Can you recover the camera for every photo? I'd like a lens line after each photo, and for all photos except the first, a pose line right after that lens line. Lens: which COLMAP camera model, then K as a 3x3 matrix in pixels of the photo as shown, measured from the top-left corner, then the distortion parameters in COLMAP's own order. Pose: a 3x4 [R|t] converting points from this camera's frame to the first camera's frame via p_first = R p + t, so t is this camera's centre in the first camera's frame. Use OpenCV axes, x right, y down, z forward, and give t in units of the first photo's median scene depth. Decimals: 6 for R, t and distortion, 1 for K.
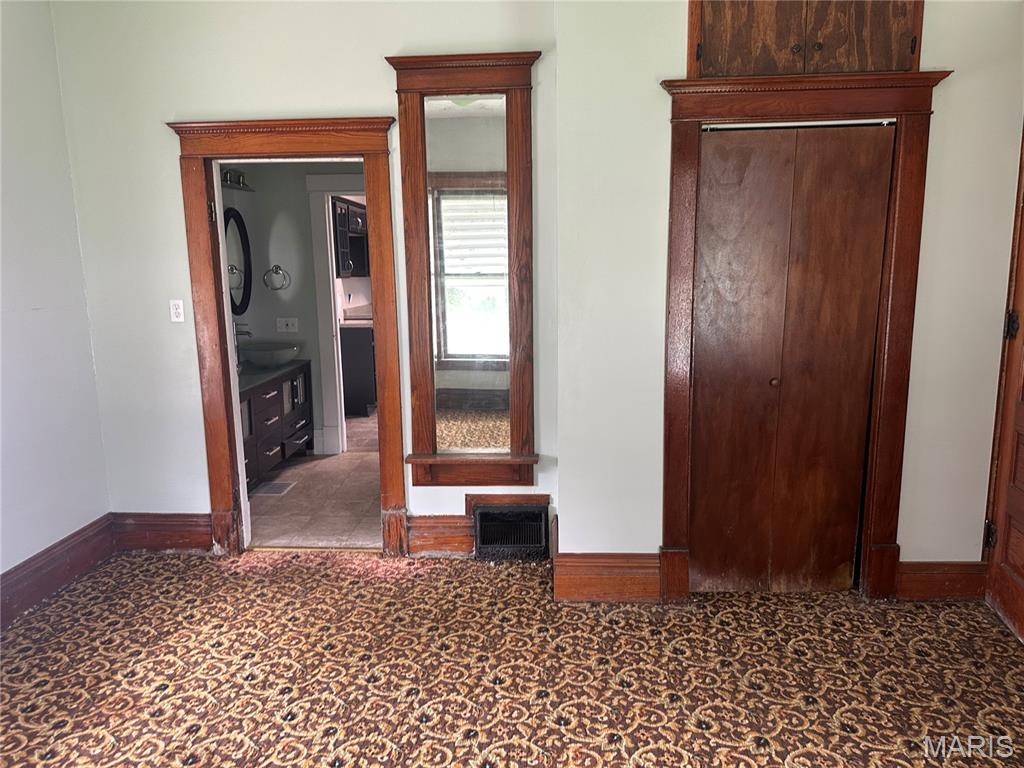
lens RADIAL K [[732.5, 0, 512.0], [0, 732.5, 384.0], [0, 0, 1]] dist [-0.001827, -0.000767]
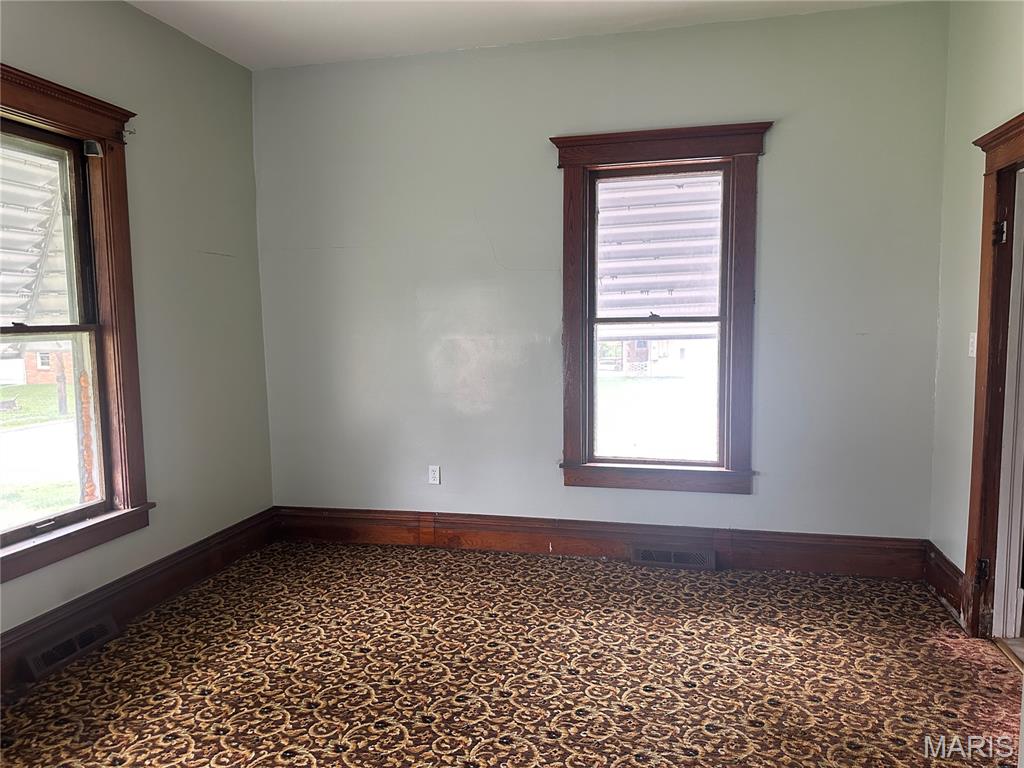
lens RADIAL K [[713.8, 0, 511.8], [0, 713.8, 387.6], [0, 0, 1]] dist [0.008841, -0.002185]
pose [[-0.189732, 0.115339, -0.975038, 0.651900], [-0.136313, 0.980364, 0.142495, -0.123447], [0.972327, 0.159947, -0.170284, 0.737876]]
